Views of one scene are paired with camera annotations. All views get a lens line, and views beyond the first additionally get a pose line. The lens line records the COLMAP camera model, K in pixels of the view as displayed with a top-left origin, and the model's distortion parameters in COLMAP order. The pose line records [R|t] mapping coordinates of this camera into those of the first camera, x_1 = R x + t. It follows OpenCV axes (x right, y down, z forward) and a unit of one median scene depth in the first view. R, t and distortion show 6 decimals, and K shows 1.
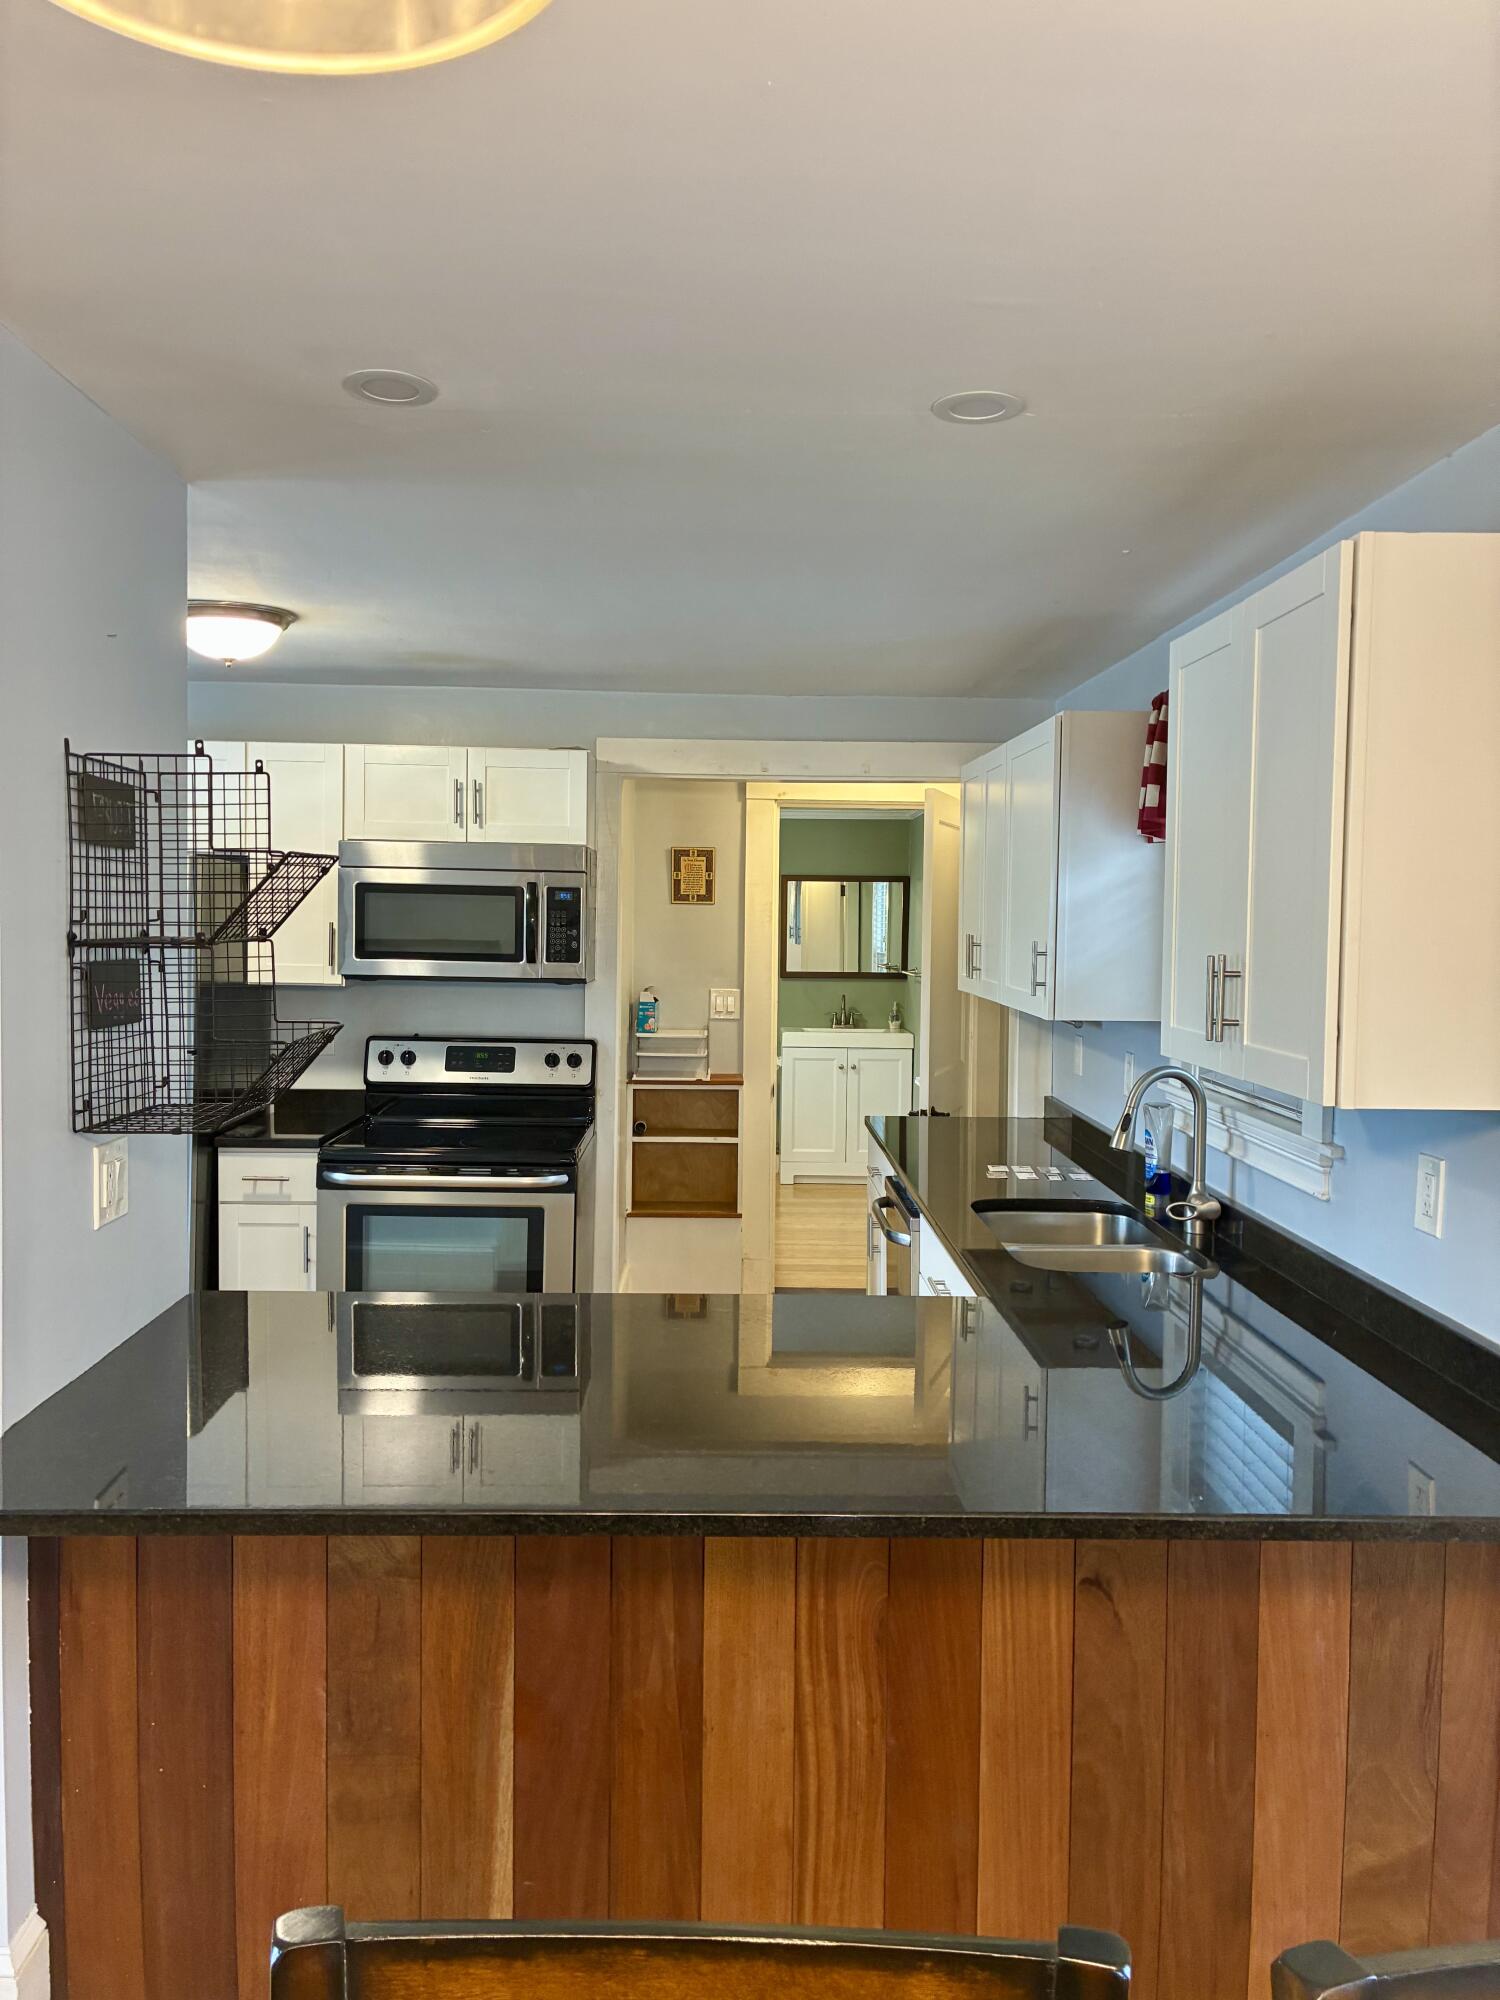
lens RADIAL K [[1521.6, 0, 752.4], [0, 1521.6, 992.2], [0, 0, 1]] dist [0.054587, -0.065647]
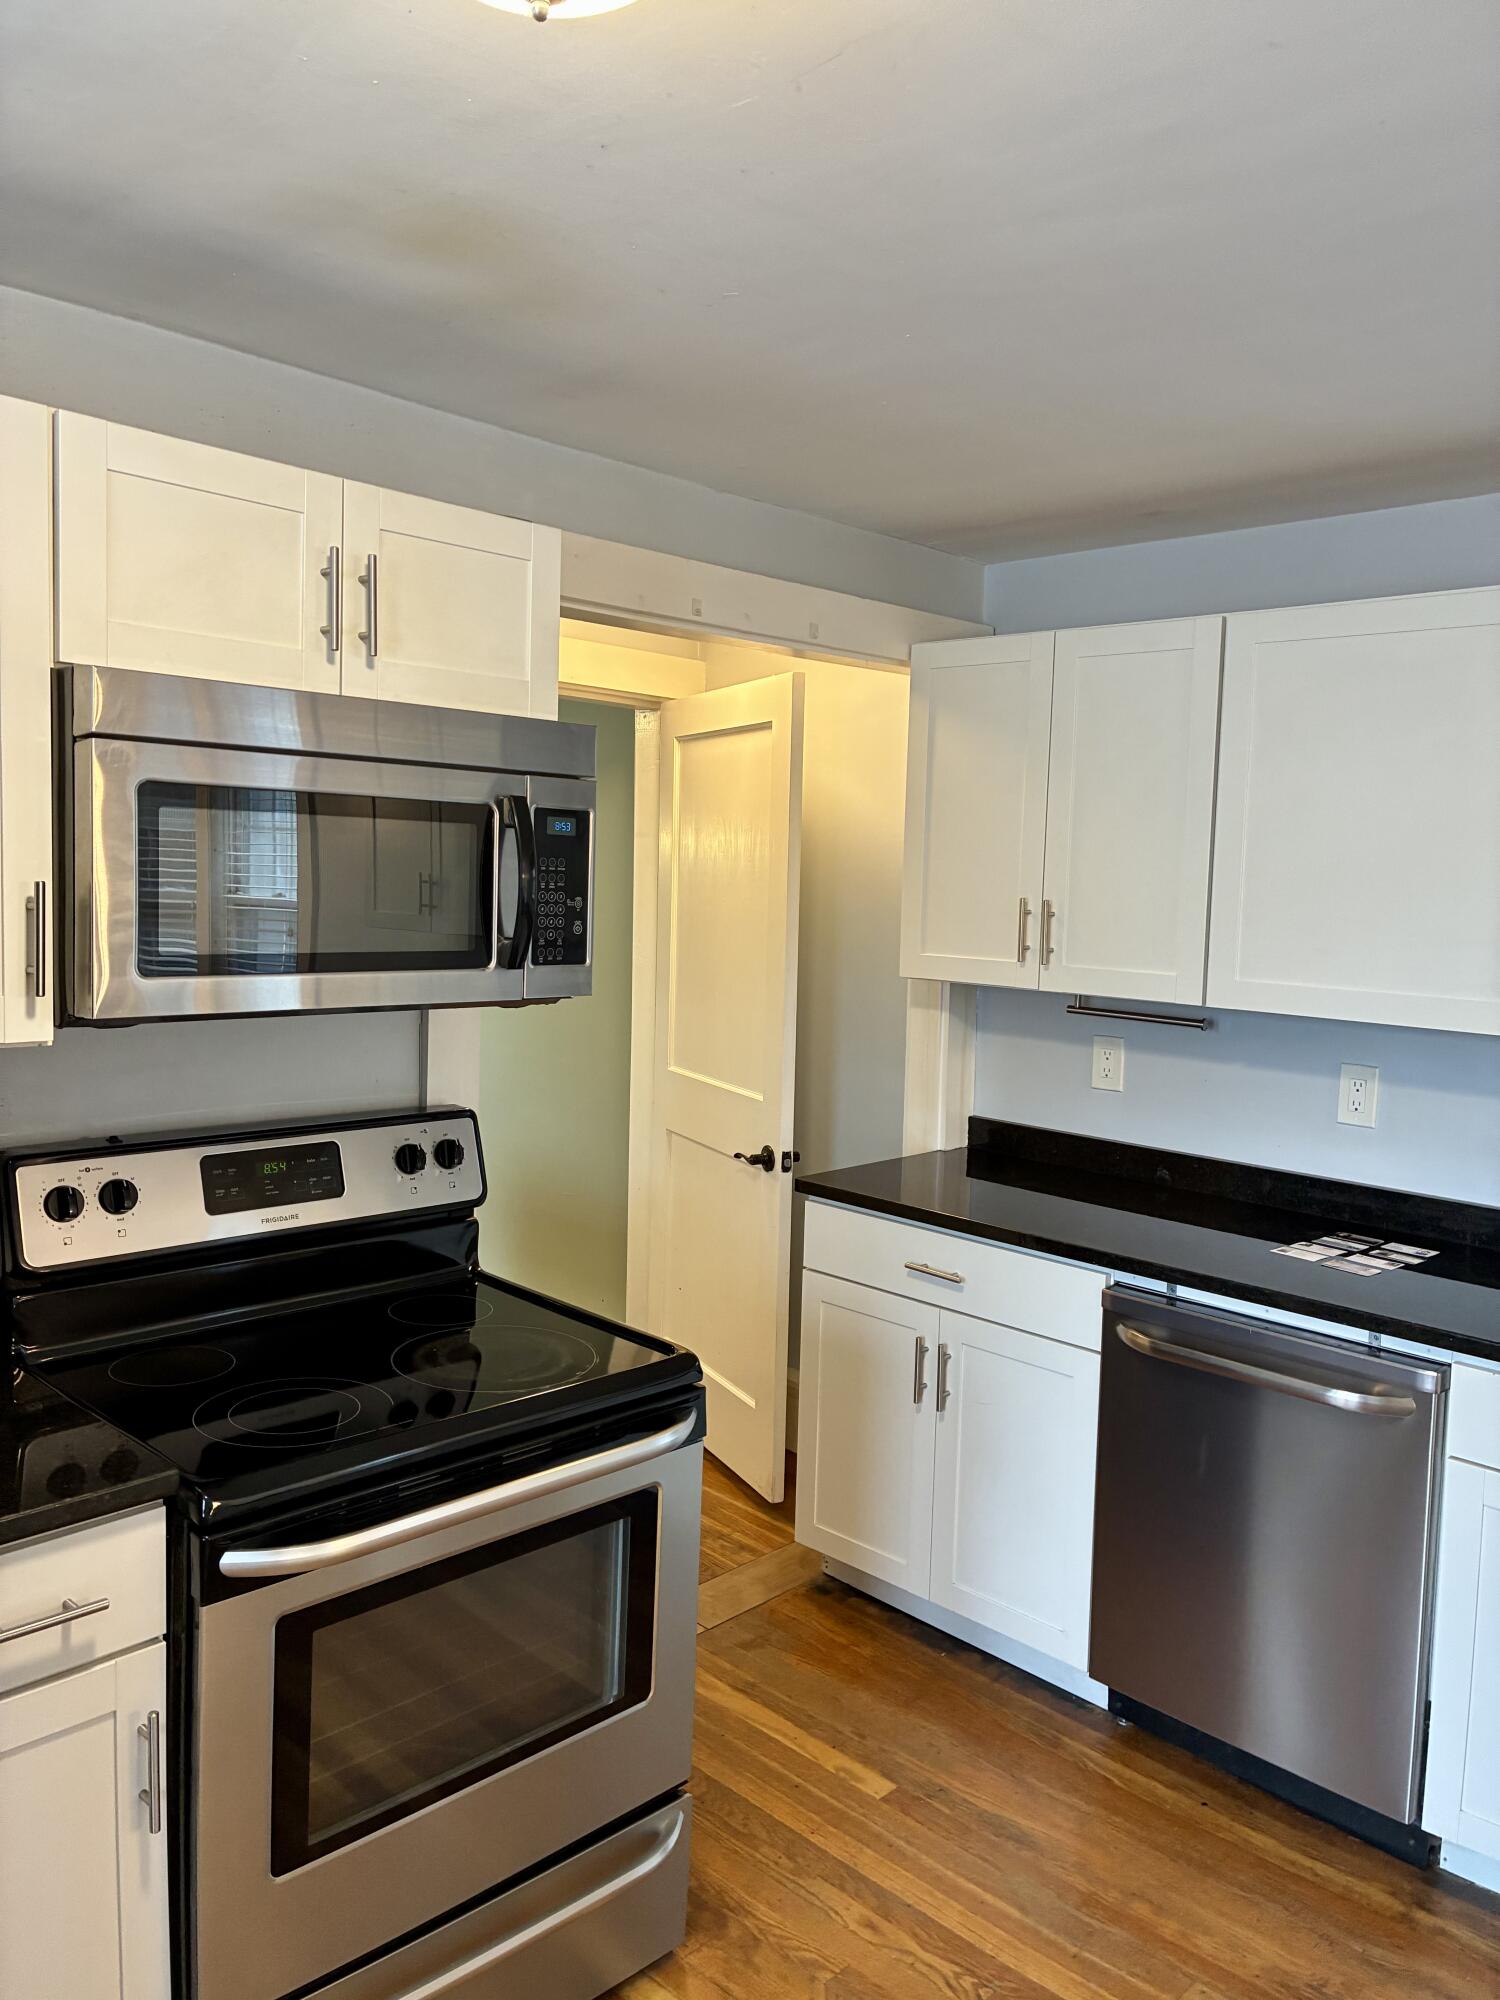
lens RADIAL K [[1521.6, 0, 746.2], [0, 1521.6, 994.0], [0, 0, 1]] dist [0.054587, -0.065647]
pose [[0.722826, -0.053245, 0.688976, -0.390224], [0.015837, 0.998042, 0.060515, -0.036487], [-0.690849, -0.032831, 0.722253, 0.573265]]
